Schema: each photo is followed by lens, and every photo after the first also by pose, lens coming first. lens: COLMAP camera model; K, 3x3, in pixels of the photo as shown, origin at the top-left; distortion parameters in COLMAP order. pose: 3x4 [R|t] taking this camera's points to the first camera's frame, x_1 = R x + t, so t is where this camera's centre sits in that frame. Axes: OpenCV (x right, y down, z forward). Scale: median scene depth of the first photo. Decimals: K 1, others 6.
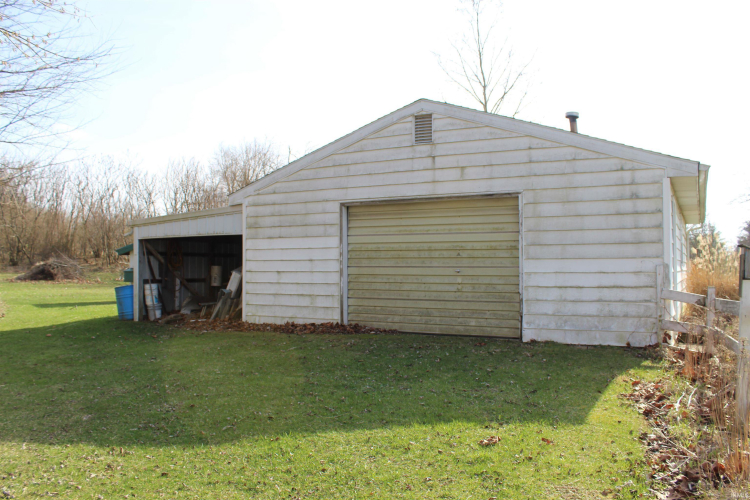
lens RADIAL K [[632.3, 0, 375.0], [0, 632.3, 250.0], [0, 0, 1]] dist [-0.112617, 0.001688]
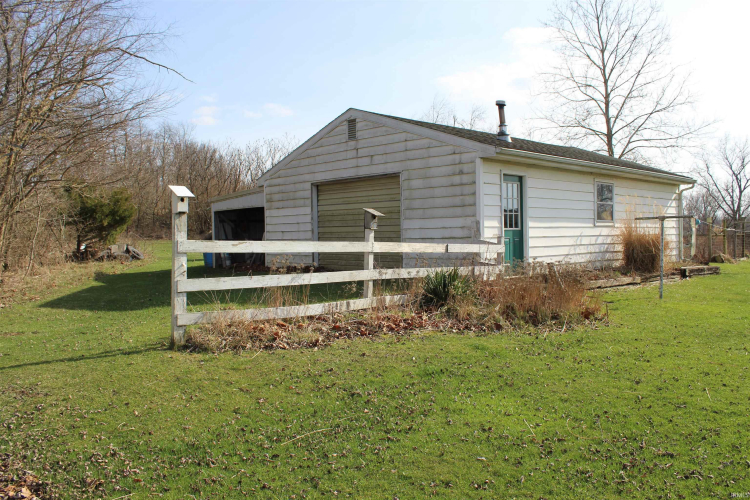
lens RADIAL K [[632.3, 0, 375.0], [0, 632.3, 250.0], [0, 0, 1]] dist [-0.112617, 0.001688]
pose [[0.942600, -0.006136, -0.333867, 0.600242], [0.025047, 0.998314, 0.052369, 0.006769], [0.332982, -0.057725, 0.941164, -0.340975]]
